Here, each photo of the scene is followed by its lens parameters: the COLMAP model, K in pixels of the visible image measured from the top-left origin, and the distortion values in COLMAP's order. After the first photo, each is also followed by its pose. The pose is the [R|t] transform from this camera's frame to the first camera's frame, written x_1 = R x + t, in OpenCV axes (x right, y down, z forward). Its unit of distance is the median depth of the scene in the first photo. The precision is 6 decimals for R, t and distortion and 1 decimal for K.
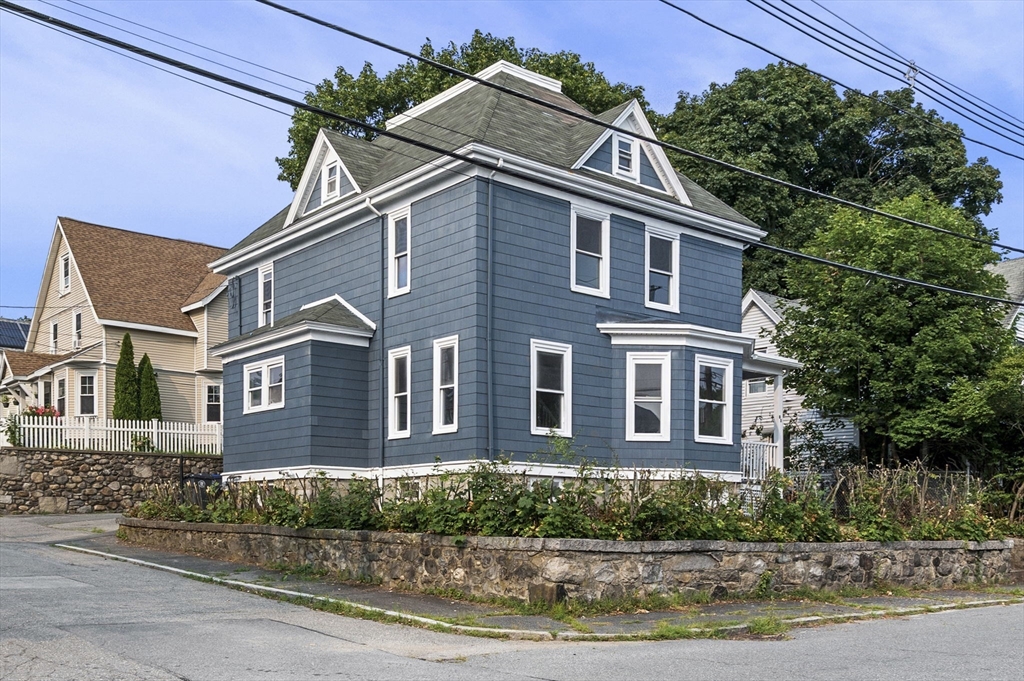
lens RADIAL K [[438.9, 0, 512.8], [0, 438.9, 333.4], [0, 0, 1]] dist [-0.013416, 0.000017]
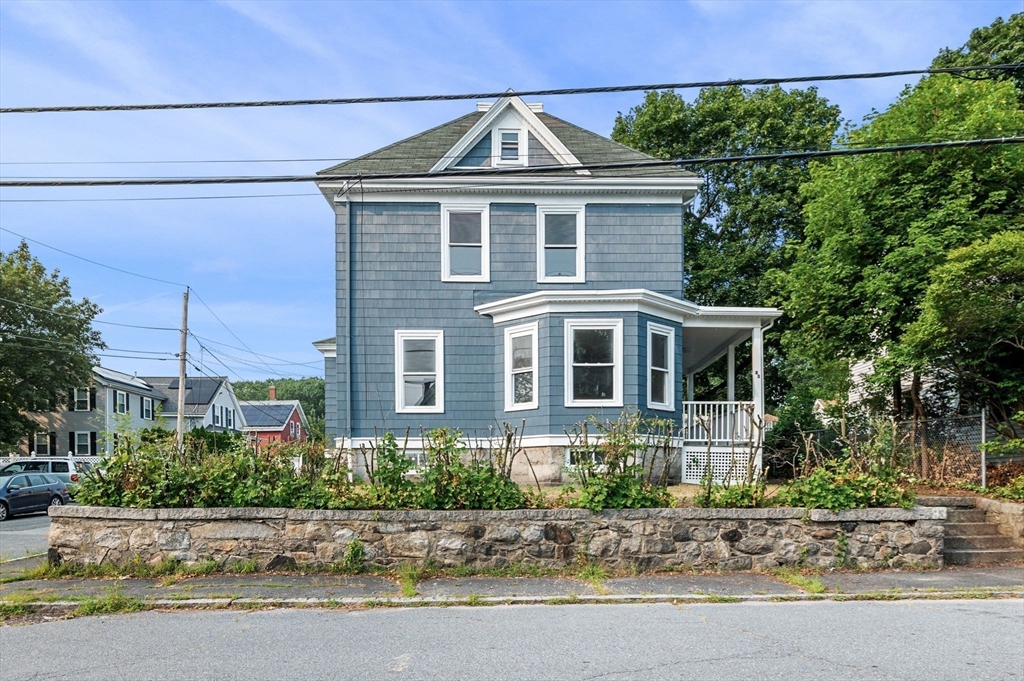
lens RADIAL K [[361.3, 0, 512.0], [0, 361.3, 340.5], [0, 0, 1]] dist [-0.003750, -0.000205]
pose [[0.939888, -0.149129, -0.307198, 0.574974], [0.151748, 0.988298, -0.015488, 0.093540], [0.305913, -0.032059, 0.951520, 0.192768]]
